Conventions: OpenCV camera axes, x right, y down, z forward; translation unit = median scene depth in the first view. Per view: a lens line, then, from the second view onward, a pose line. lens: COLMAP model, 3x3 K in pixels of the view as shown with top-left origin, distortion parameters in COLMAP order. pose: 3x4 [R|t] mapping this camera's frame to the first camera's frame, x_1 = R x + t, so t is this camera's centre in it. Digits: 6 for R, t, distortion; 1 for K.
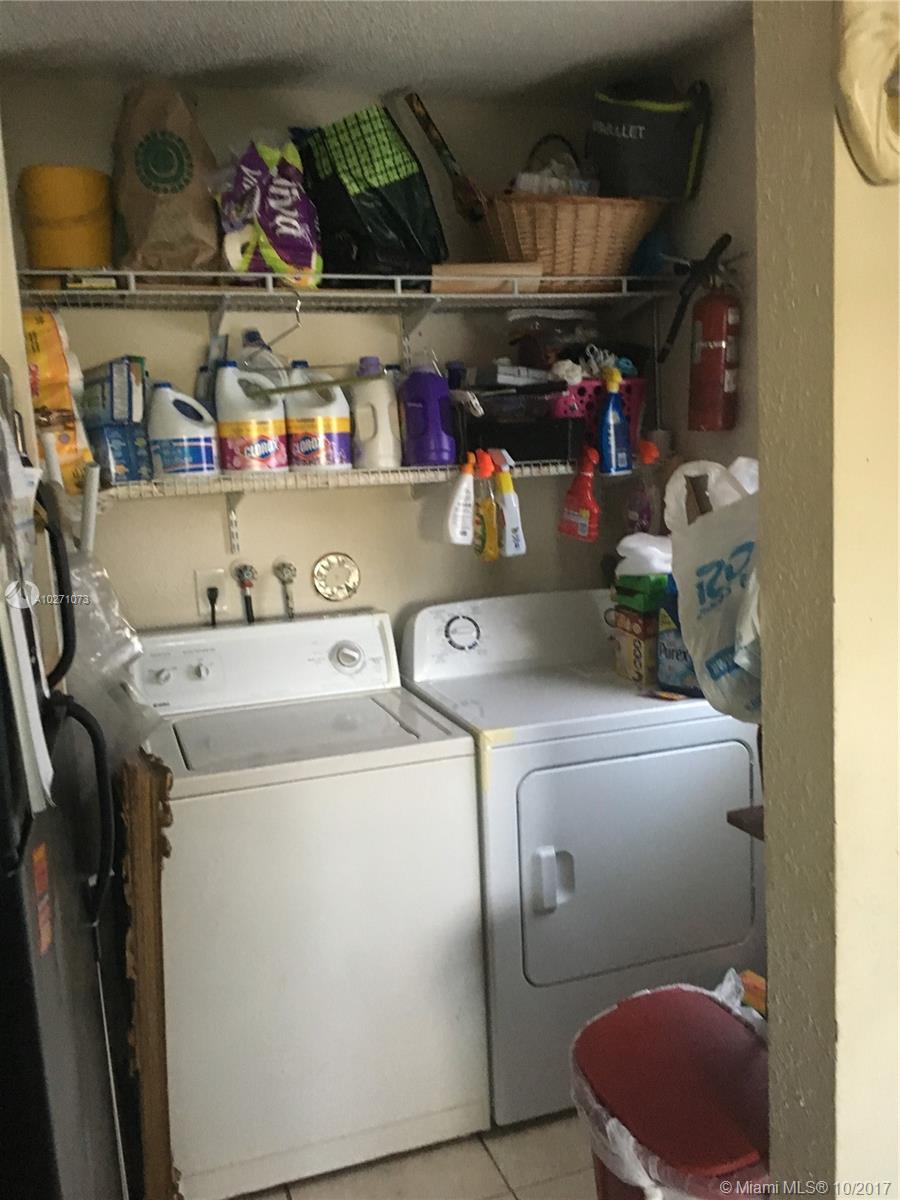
lens RADIAL K [[1024.2, 0, 444.2], [0, 1024.2, 594.2], [0, 0, 1]] dist [0.068048, -0.090595]
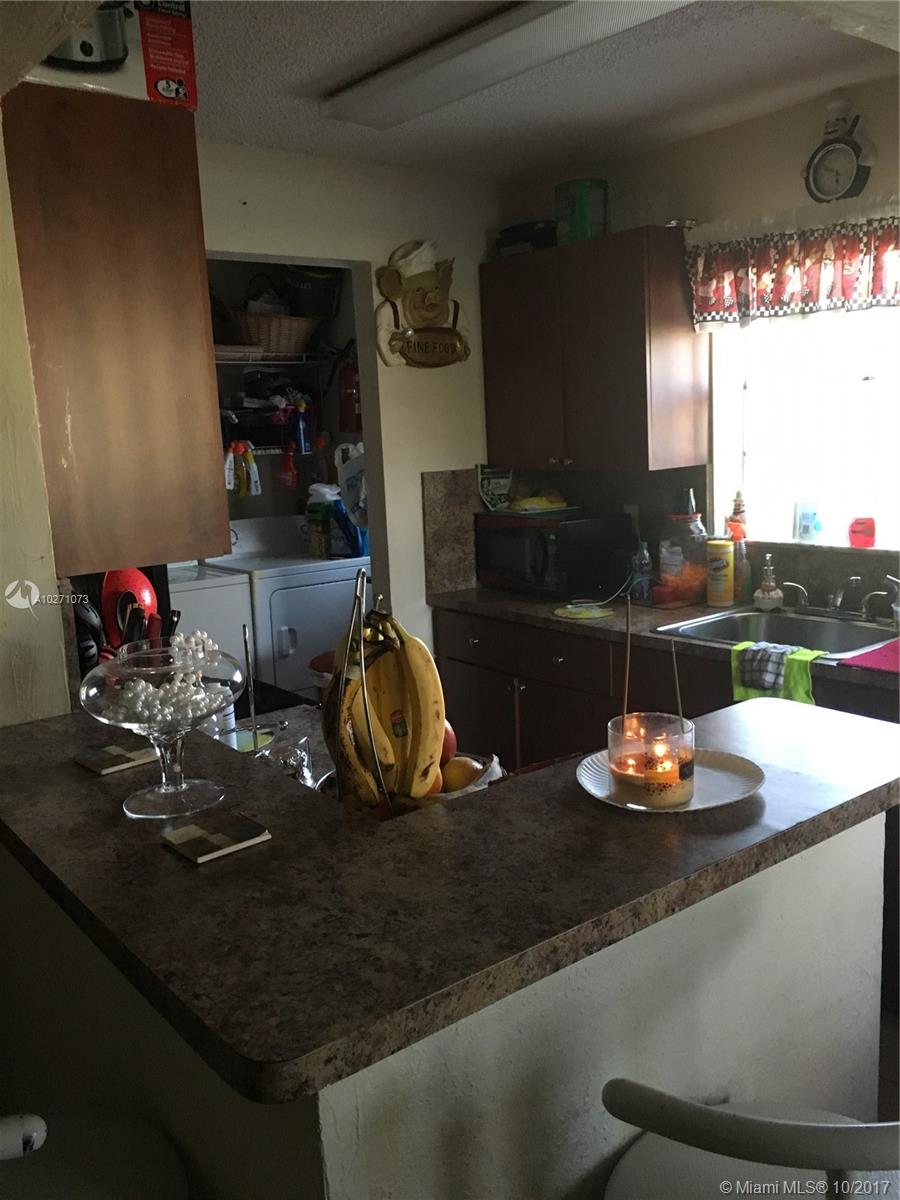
lens RADIAL K [[1024.2, 0, 444.2], [0, 1024.2, 594.2], [0, 0, 1]] dist [0.068048, -0.090595]
pose [[0.944099, -0.043298, 0.326805, -0.244624], [0.043018, 0.999042, 0.008089, 0.153572], [-0.326842, 0.006422, 0.945057, -0.982738]]
